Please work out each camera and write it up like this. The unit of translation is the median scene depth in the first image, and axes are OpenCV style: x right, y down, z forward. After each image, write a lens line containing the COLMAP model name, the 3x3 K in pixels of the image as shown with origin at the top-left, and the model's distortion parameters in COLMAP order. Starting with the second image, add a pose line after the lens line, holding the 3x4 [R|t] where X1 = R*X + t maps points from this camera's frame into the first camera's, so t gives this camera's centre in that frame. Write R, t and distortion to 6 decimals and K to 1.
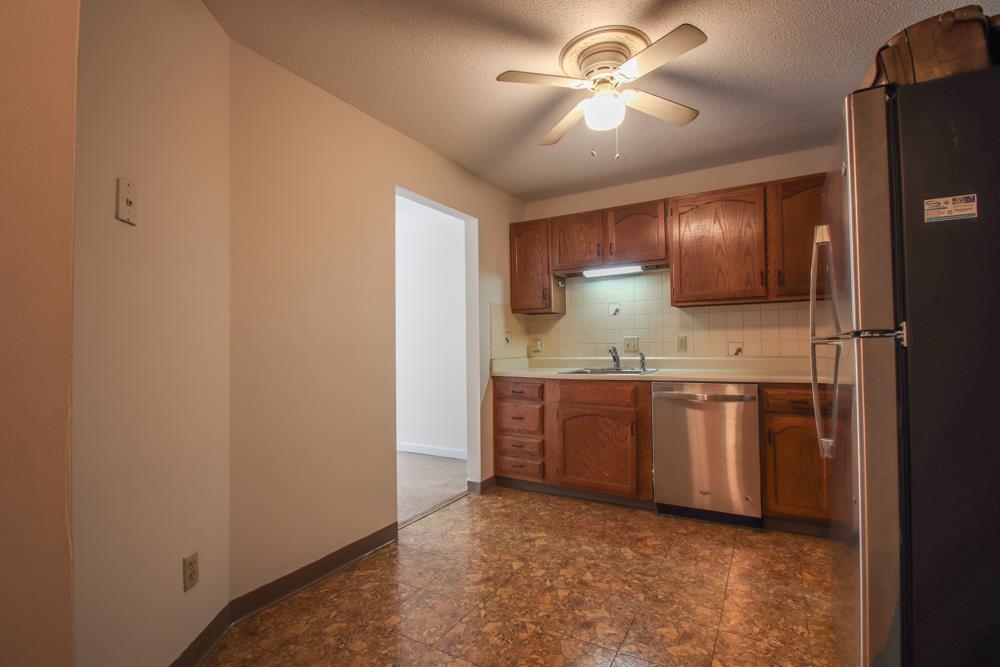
lens RADIAL K [[461.5, 0, 509.3], [0, 461.5, 338.3], [0, 0, 1]] dist [0.016719, -0.020347]
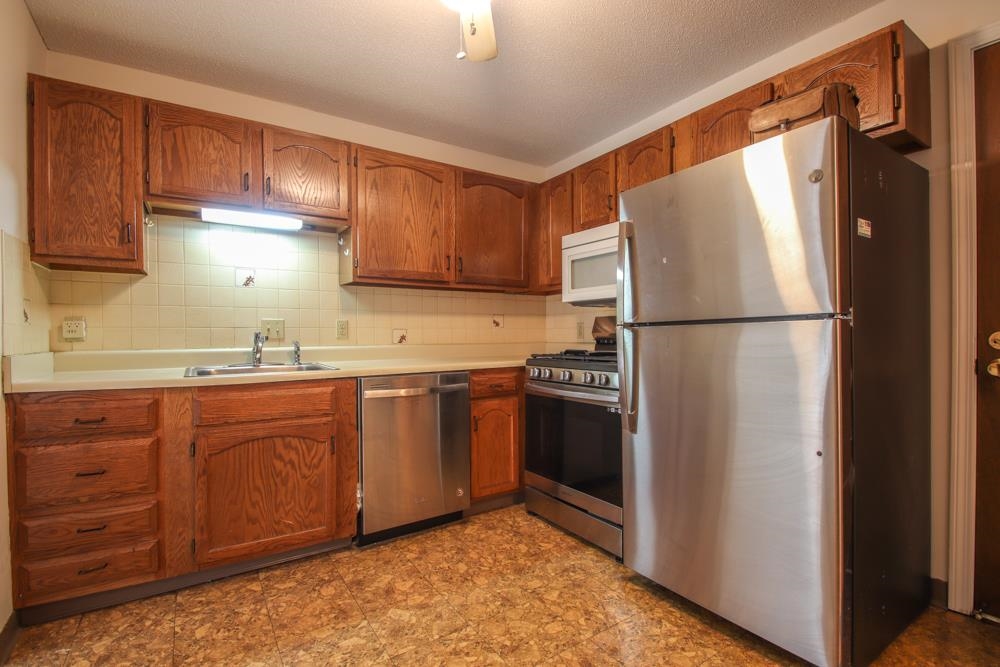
lens RADIAL K [[461.7, 0, 508.5], [0, 461.7, 340.6], [0, 0, 1]] dist [0.017736, -0.021988]
pose [[0.445174, -0.001237, 0.895443, -0.252769], [-0.016482, 0.999818, 0.009575, 0.020711], [-0.895292, -0.019021, 0.445073, 0.430514]]
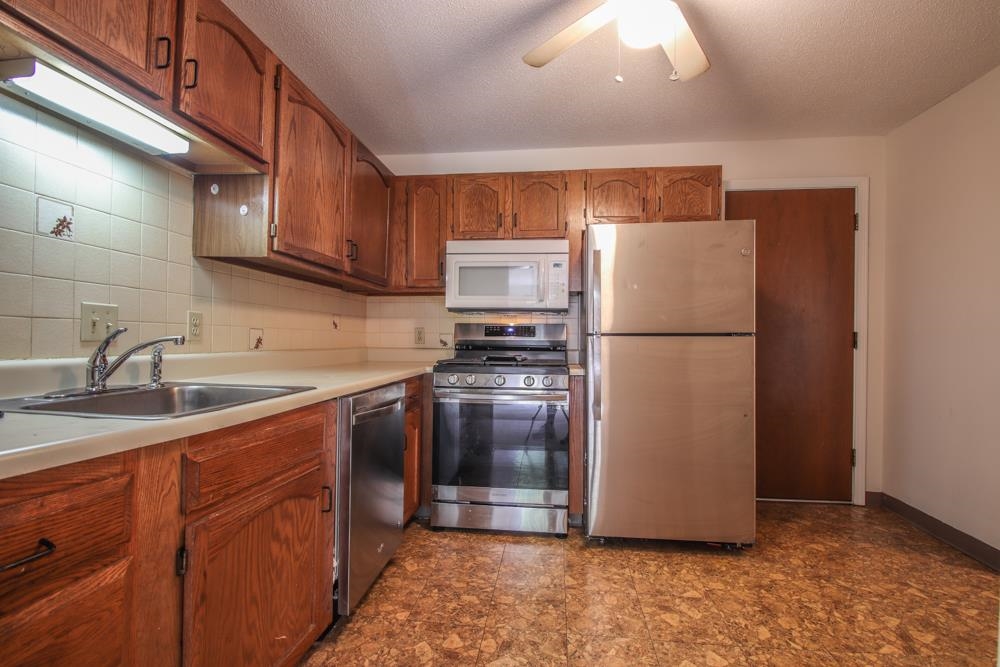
lens RADIAL K [[461.5, 0, 509.3], [0, 461.5, 338.3], [0, 0, 1]] dist [0.016719, -0.020347]
pose [[-0.399899, 0.011647, 0.916485, -0.260466], [-0.025565, 0.999388, -0.023855, 0.030707], [-0.916203, -0.032970, -0.399357, 1.007252]]
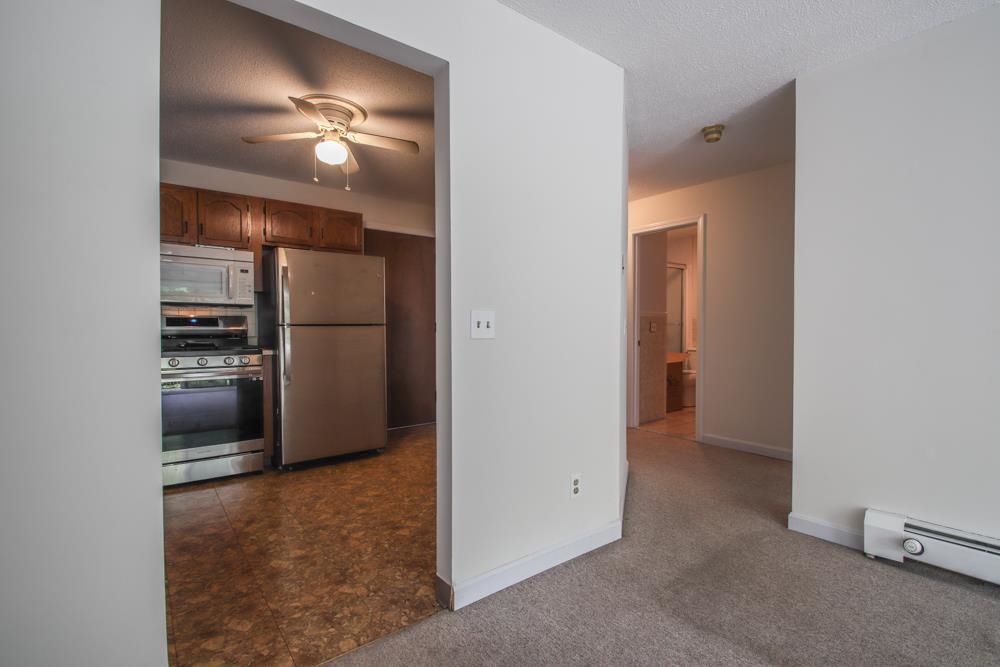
lens RADIAL K [[461.5, 0, 509.3], [0, 461.5, 338.3], [0, 0, 1]] dist [0.016719, -0.020347]
pose [[-0.926884, 0.004728, 0.375319, -0.524605], [0.002835, 0.999980, -0.005595, 0.041728], [-0.375338, -0.004122, -0.926879, 1.392828]]
